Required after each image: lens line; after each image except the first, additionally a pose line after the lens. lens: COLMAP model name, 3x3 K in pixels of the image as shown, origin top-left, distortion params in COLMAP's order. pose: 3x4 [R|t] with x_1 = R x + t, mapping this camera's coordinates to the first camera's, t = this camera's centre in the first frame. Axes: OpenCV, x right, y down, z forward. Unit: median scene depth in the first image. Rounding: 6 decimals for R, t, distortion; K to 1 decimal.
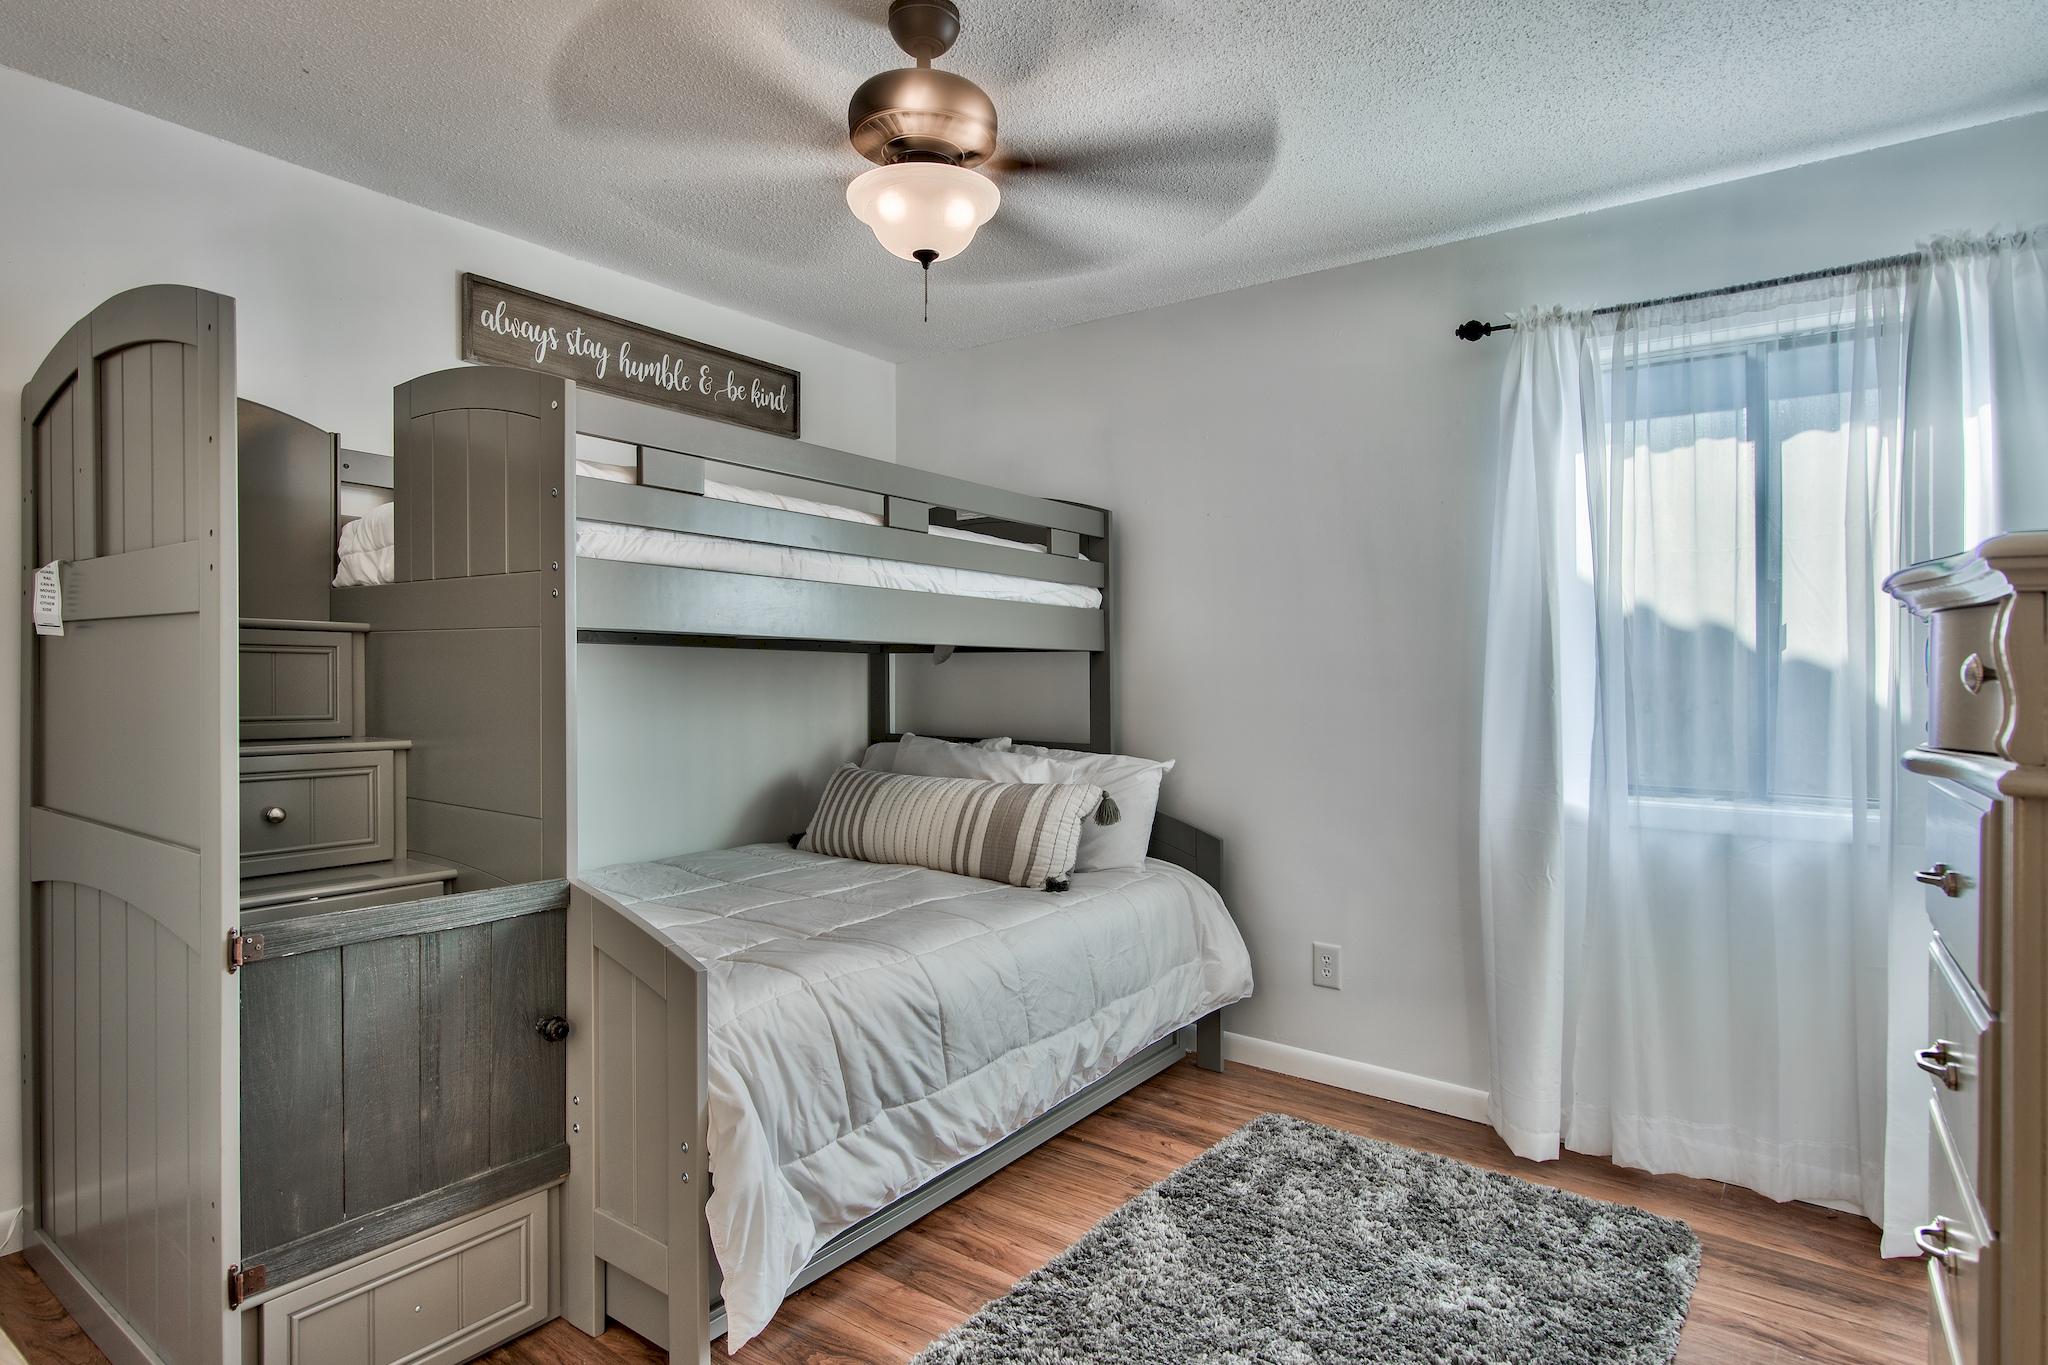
lens RADIAL K [[1089.0, 0, 1021.5], [0, 1089.0, 676.7], [0, 0, 1]] dist [-0.004431, -0.000337]
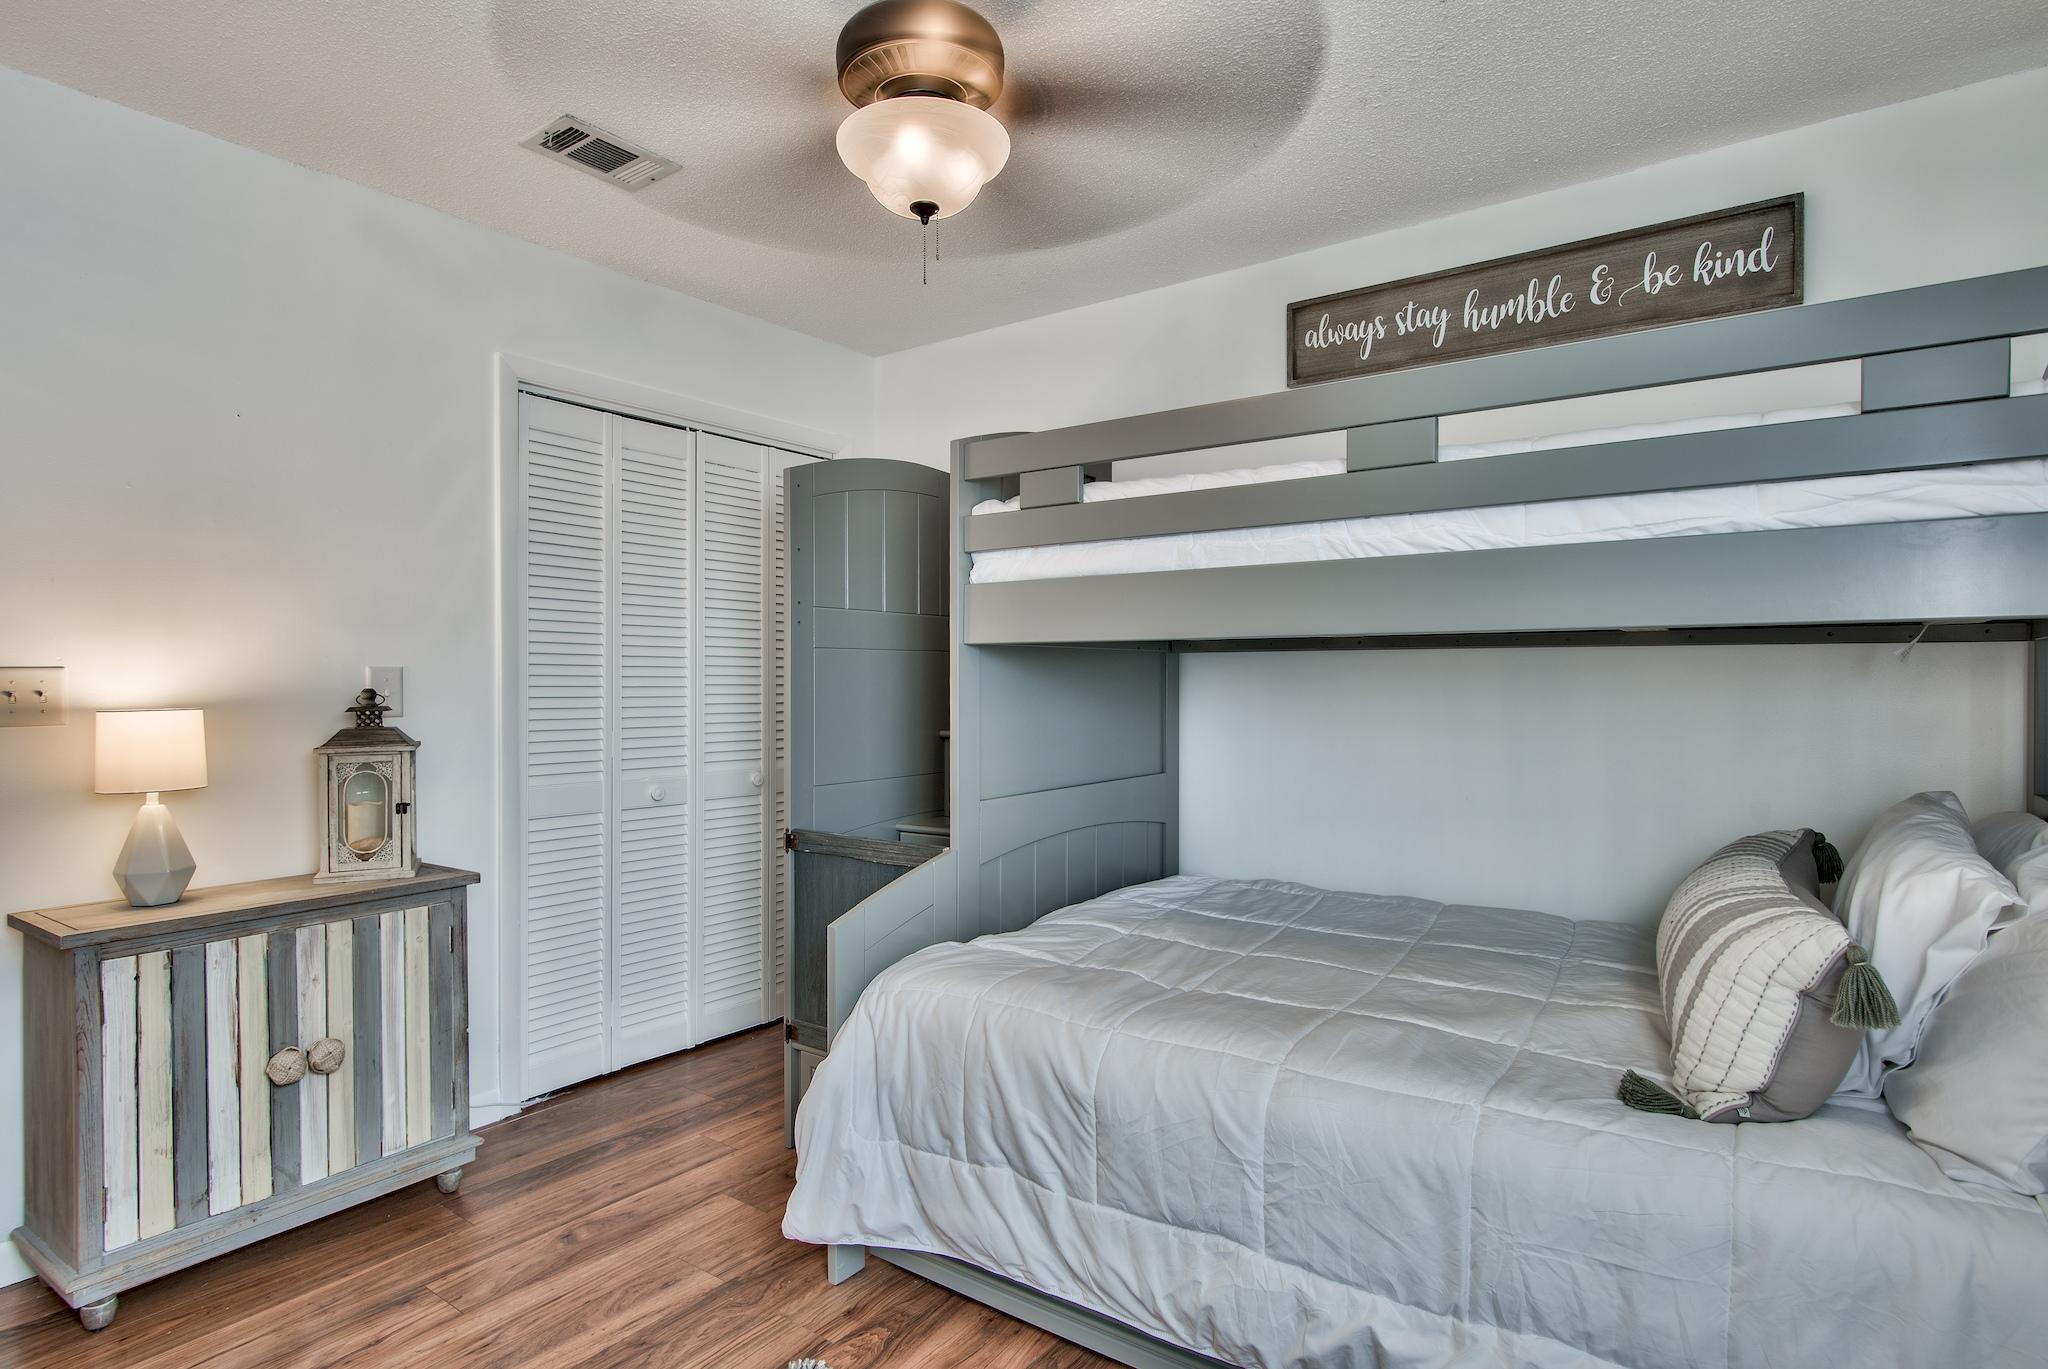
lens RADIAL K [[1089.0, 0, 1032.1], [0, 1089.0, 727.9], [0, 0, 1]] dist [-0.004431, -0.000337]
pose [[0.005159, 0.029346, -0.999556, 0.491181], [-0.003263, 0.999564, 0.029329, 0.007781], [0.999981, 0.003110, 0.005253, 0.662153]]
